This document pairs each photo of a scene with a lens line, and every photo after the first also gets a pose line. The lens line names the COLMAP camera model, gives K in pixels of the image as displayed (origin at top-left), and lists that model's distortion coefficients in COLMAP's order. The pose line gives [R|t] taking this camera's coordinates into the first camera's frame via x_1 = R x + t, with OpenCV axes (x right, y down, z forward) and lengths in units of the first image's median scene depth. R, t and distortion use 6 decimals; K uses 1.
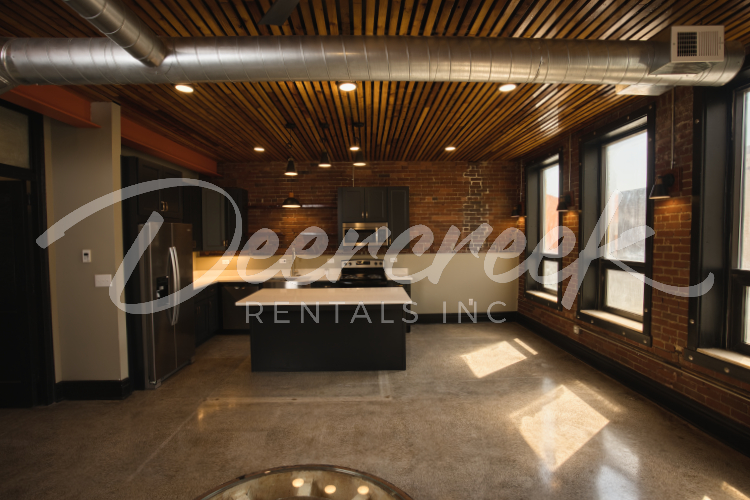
lens RADIAL K [[366.9, 0, 377.0], [0, 366.9, 250.7], [0, 0, 1]] dist [-0.073595, 0.035224]
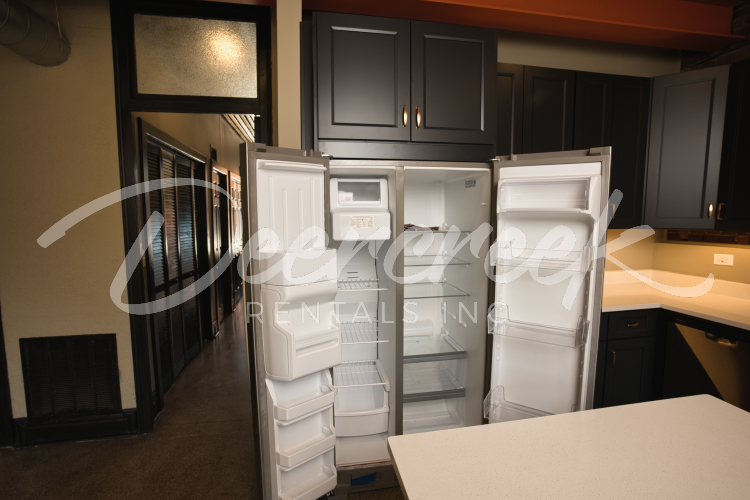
lens RADIAL K [[366.9, 0, 377.0], [0, 366.9, 250.7], [0, 0, 1]] dist [-0.073595, 0.035224]
pose [[0.158012, 0.109739, -0.981320, -0.161374], [-0.043713, 0.993608, 0.104074, -0.002610], [0.986469, 0.026451, 0.161799, 0.931219]]
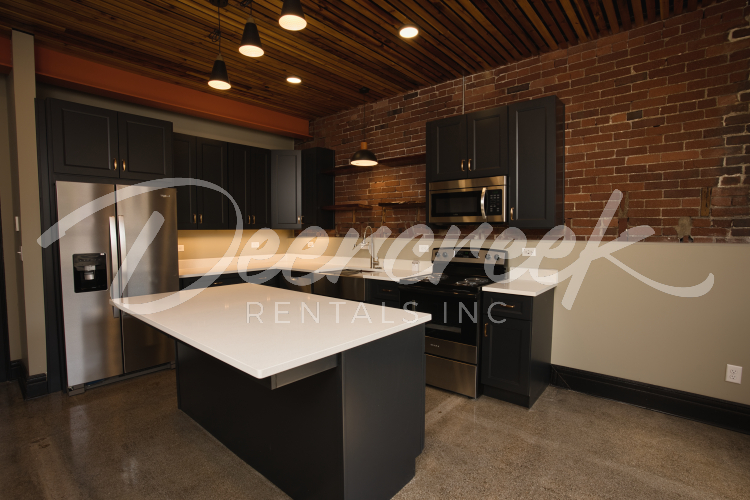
lens RADIAL K [[366.9, 0, 377.0], [0, 366.9, 250.7], [0, 0, 1]] dist [-0.073595, 0.035224]
pose [[0.743998, 0.045746, -0.666615, 0.377065], [-0.035091, 0.998952, 0.029387, 0.028833], [0.667260, 0.001528, 0.744823, 0.829594]]
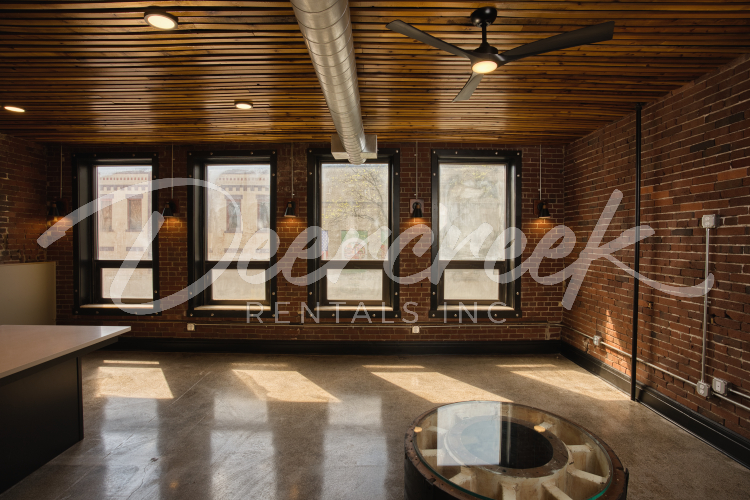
lens RADIAL K [[366.9, 0, 377.0], [0, 366.9, 250.7], [0, 0, 1]] dist [-0.073595, 0.035224]
pose [[0.041894, -0.016804, 0.998981, -0.601472], [0.035387, 0.999256, 0.015324, -0.010441], [-0.998495, 0.034709, 0.042458, 0.456399]]
